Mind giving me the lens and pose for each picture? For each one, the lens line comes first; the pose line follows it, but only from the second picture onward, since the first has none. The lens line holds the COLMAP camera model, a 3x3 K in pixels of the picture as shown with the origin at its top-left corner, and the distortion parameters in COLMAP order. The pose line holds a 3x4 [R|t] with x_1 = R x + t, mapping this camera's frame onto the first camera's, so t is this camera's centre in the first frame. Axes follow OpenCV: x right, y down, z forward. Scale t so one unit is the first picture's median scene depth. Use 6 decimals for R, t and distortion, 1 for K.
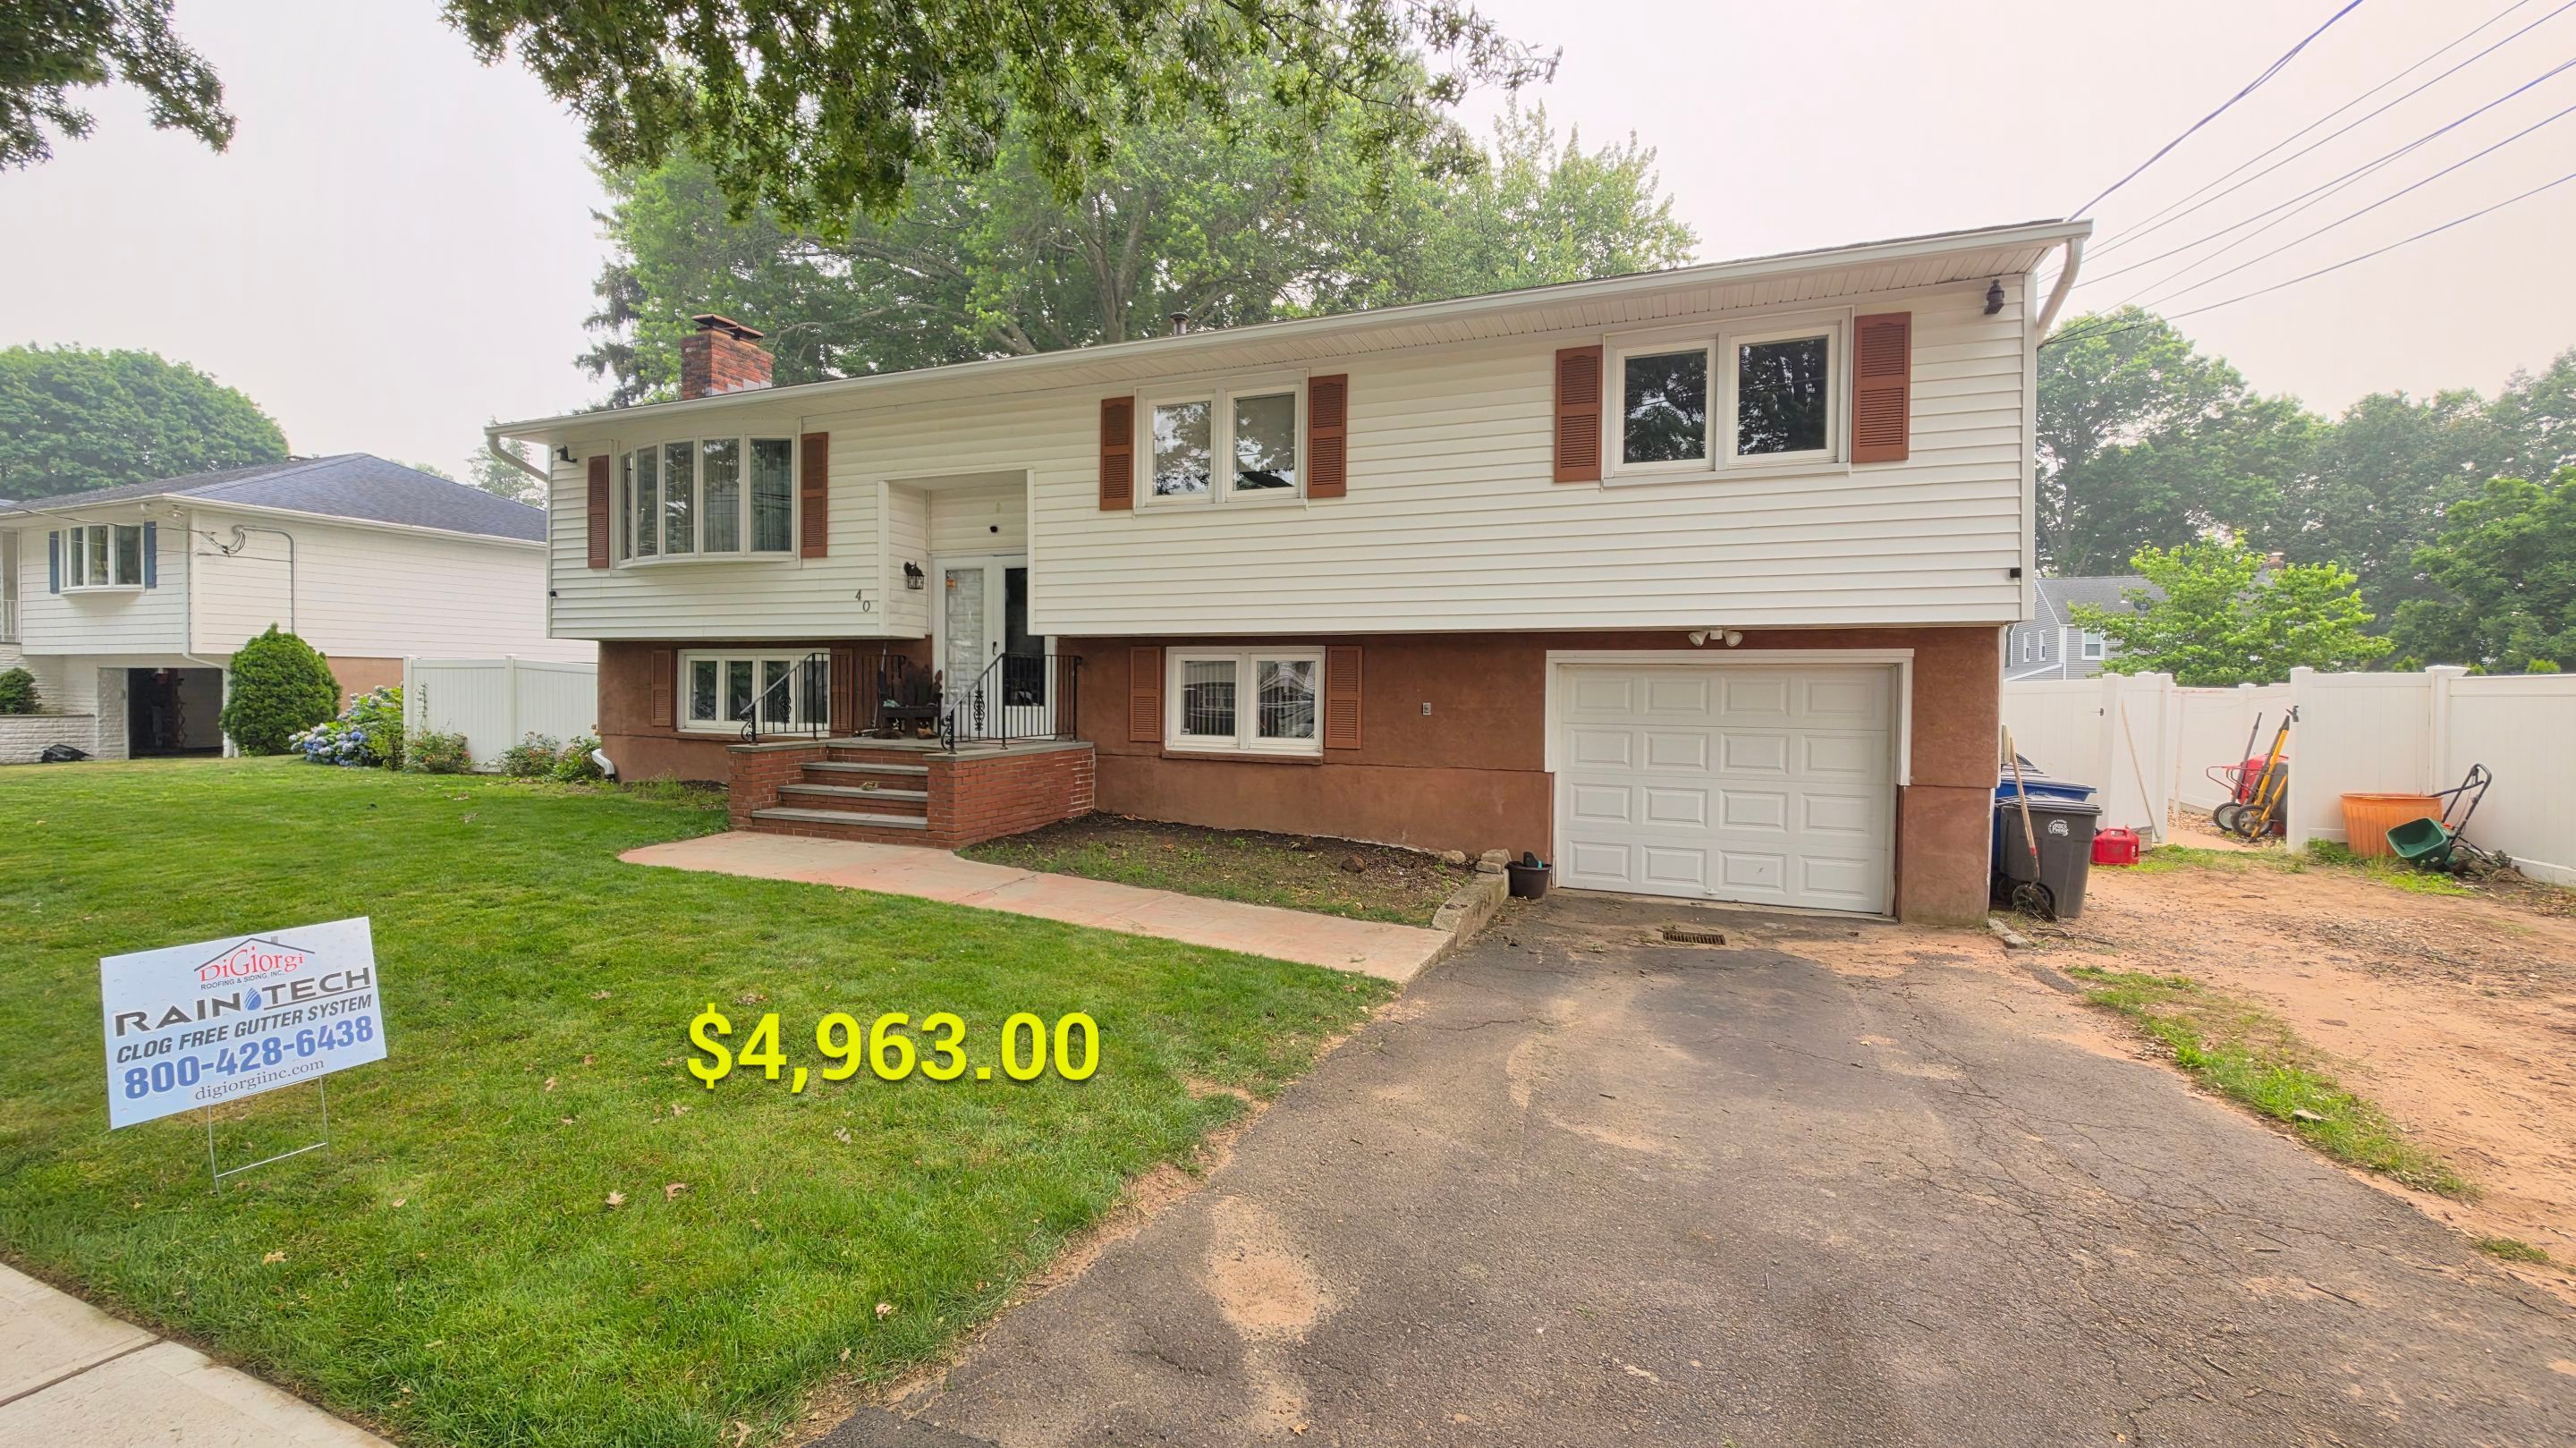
lens RADIAL K [[1029.3, 0, 1299.6], [0, 1029.3, 701.2], [0, 0, 1]] dist [0.001477, -0.000076]
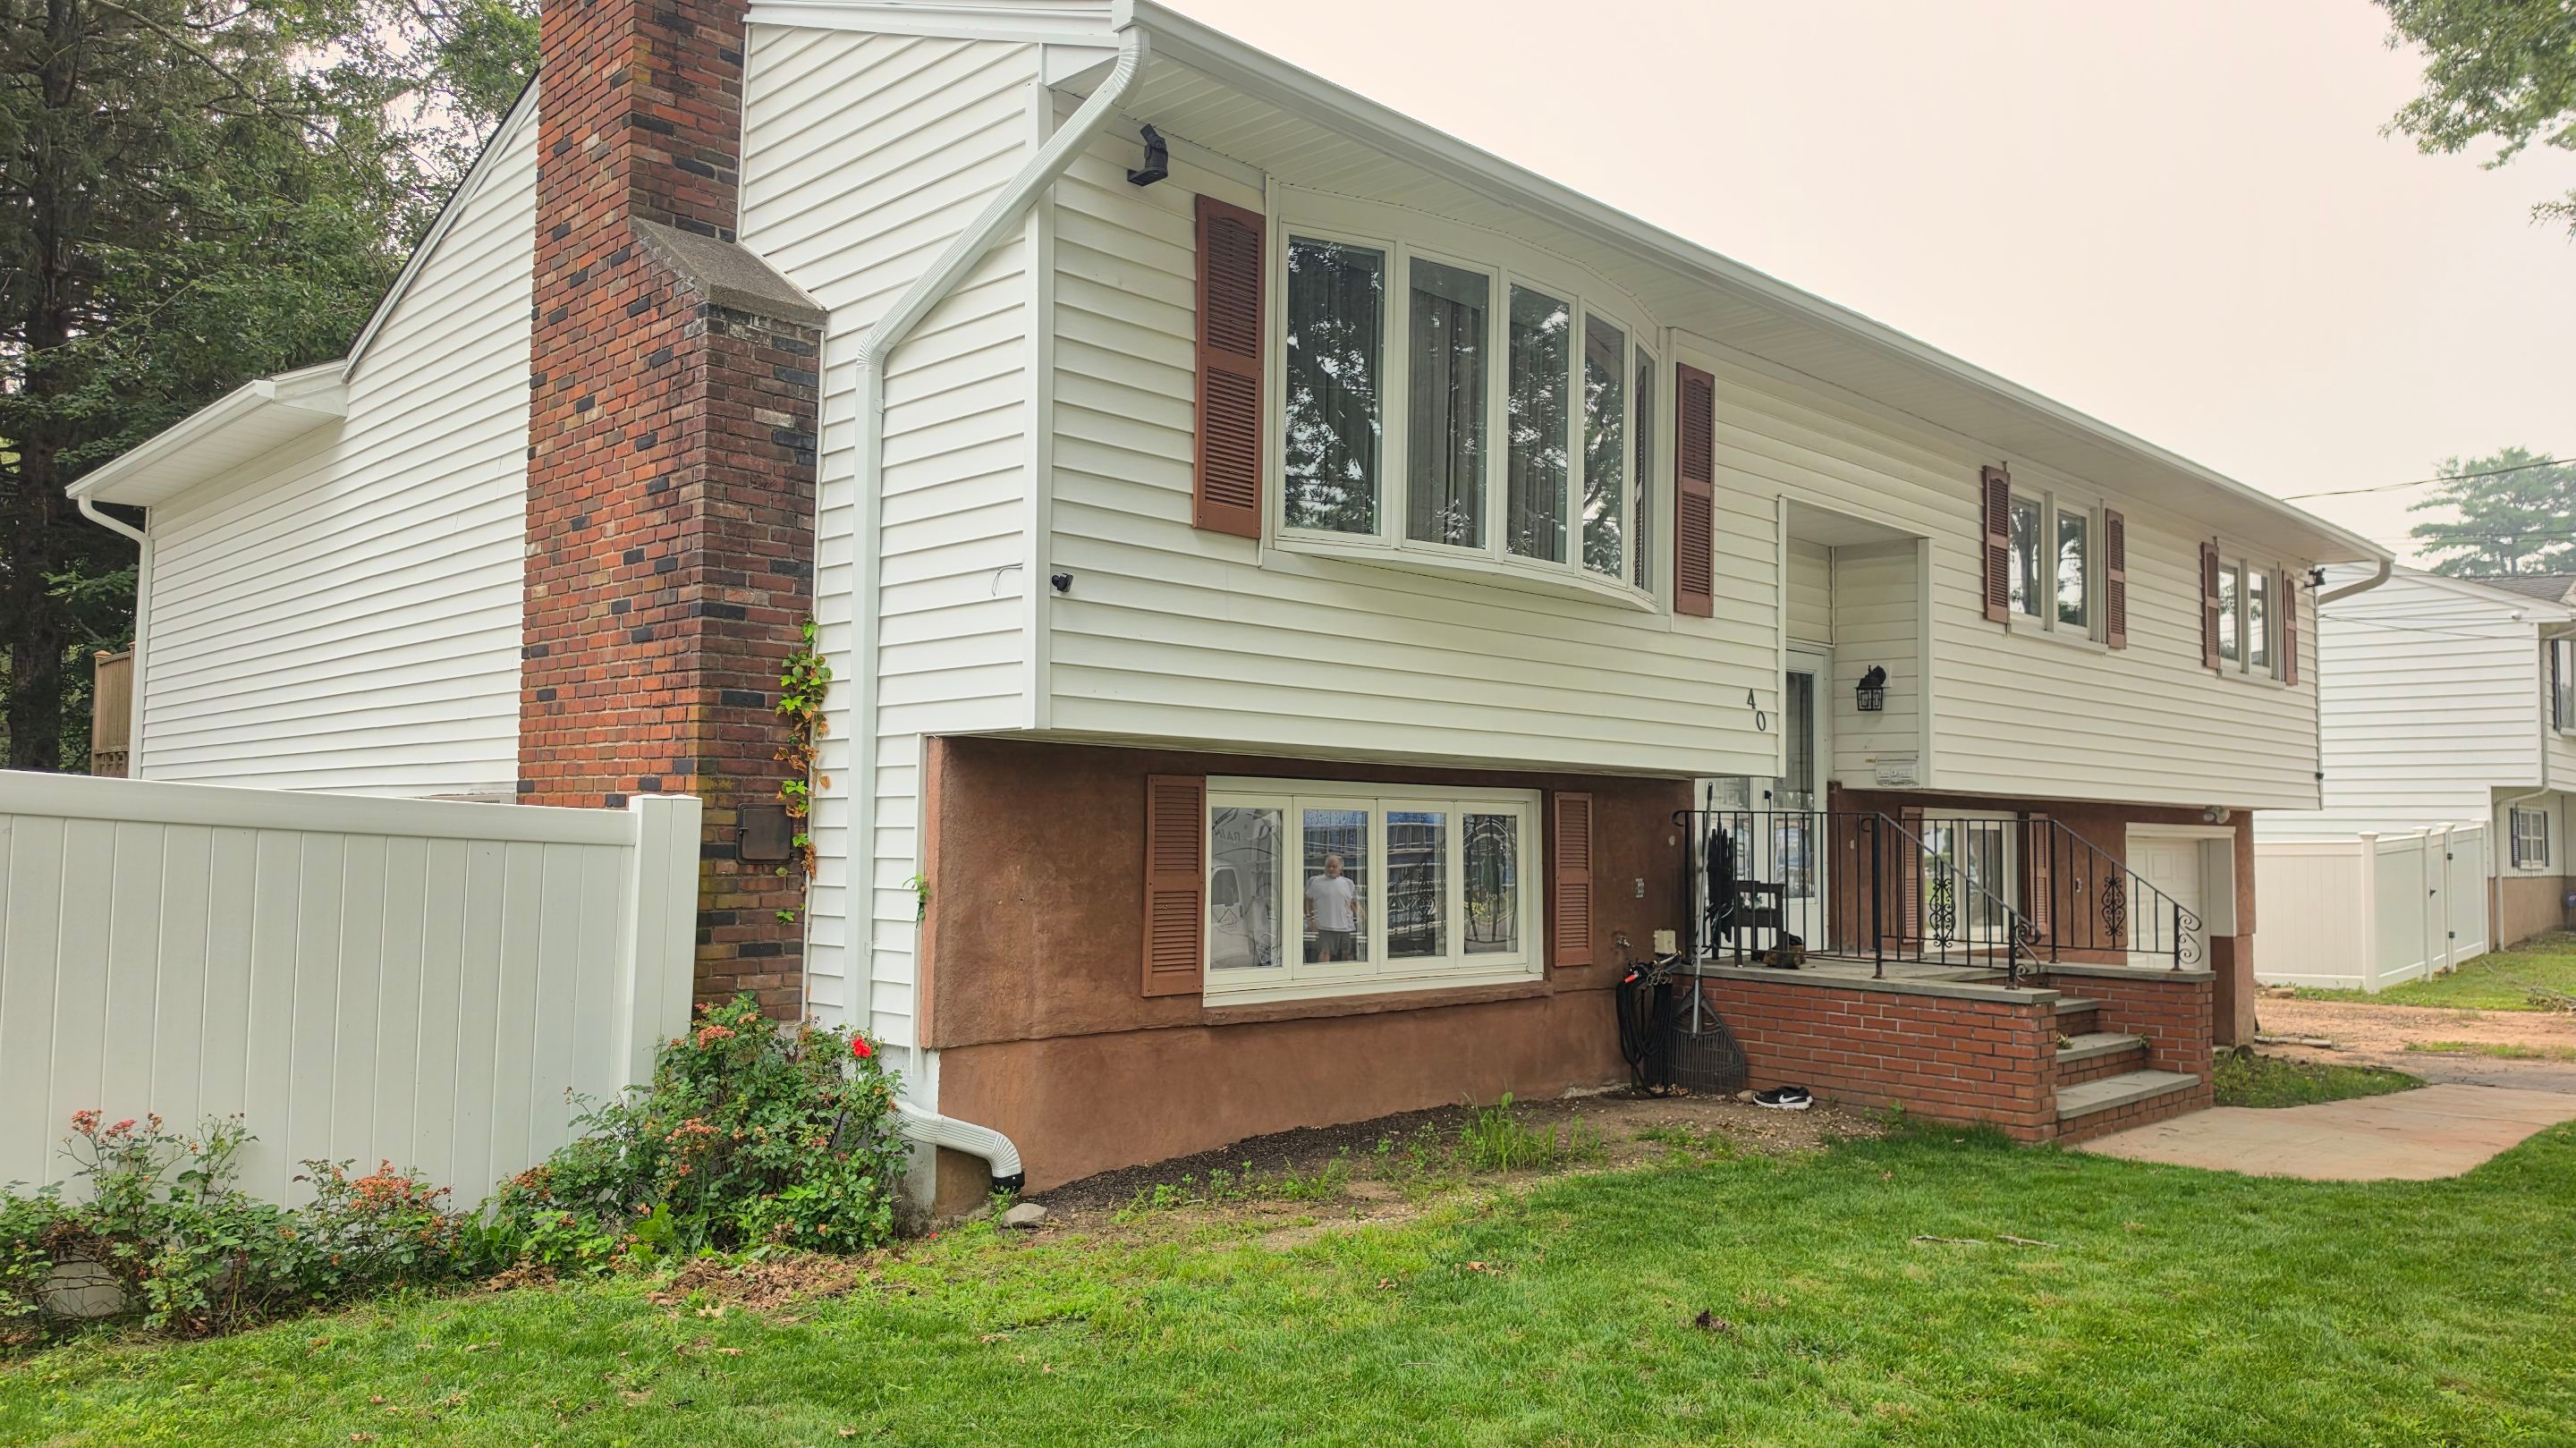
lens RADIAL K [[1771.9, 0, 1300.4], [0, 1771.9, 714.2], [0, 0, 1]] dist [0.105719, -0.156617]
pose [[0.397593, 0.057639, 0.915750, -1.608367], [0.004772, 0.997882, -0.064880, -0.043812], [-0.917549, 0.030166, 0.396476, 1.006400]]
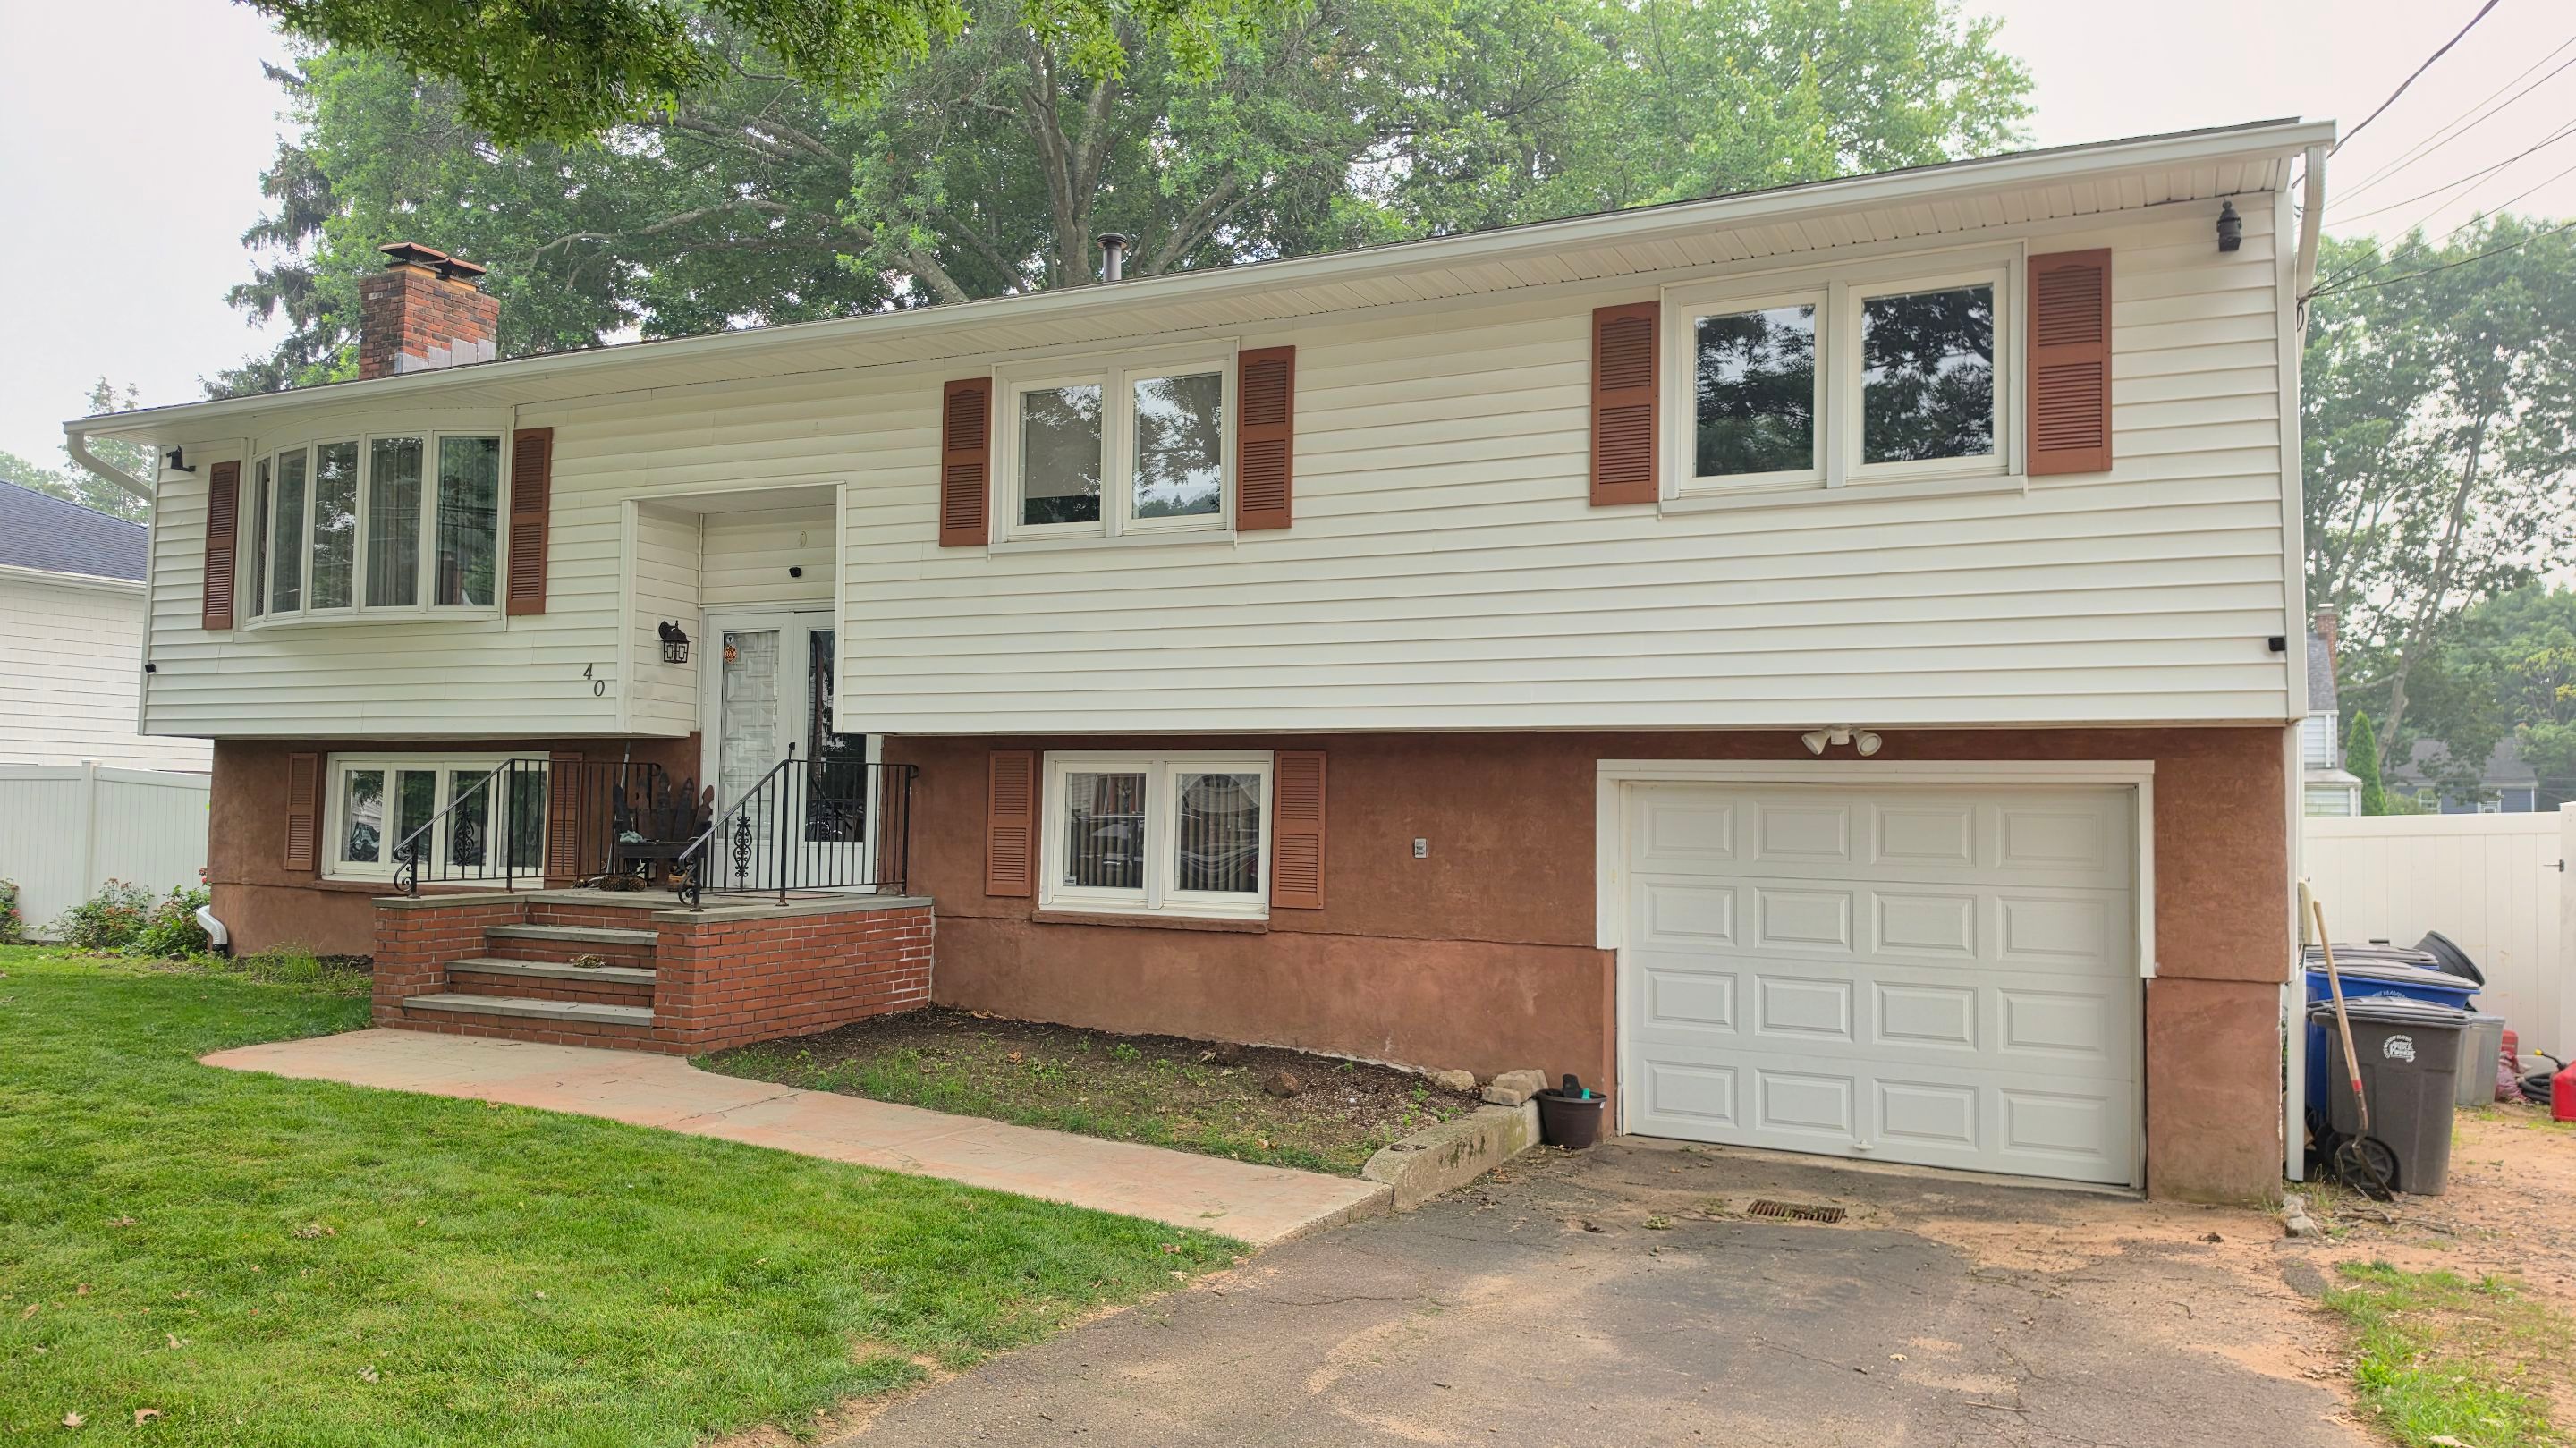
lens RADIAL K [[1771.9, 0, 1300.4], [0, 1771.9, 714.2], [0, 0, 1]] dist [0.105719, -0.156617]
pose [[0.997264, 0.002343, -0.073882, 0.131422], [-0.007669, 0.997384, -0.071884, 0.003822], [0.073520, 0.072253, 0.994673, -0.127253]]
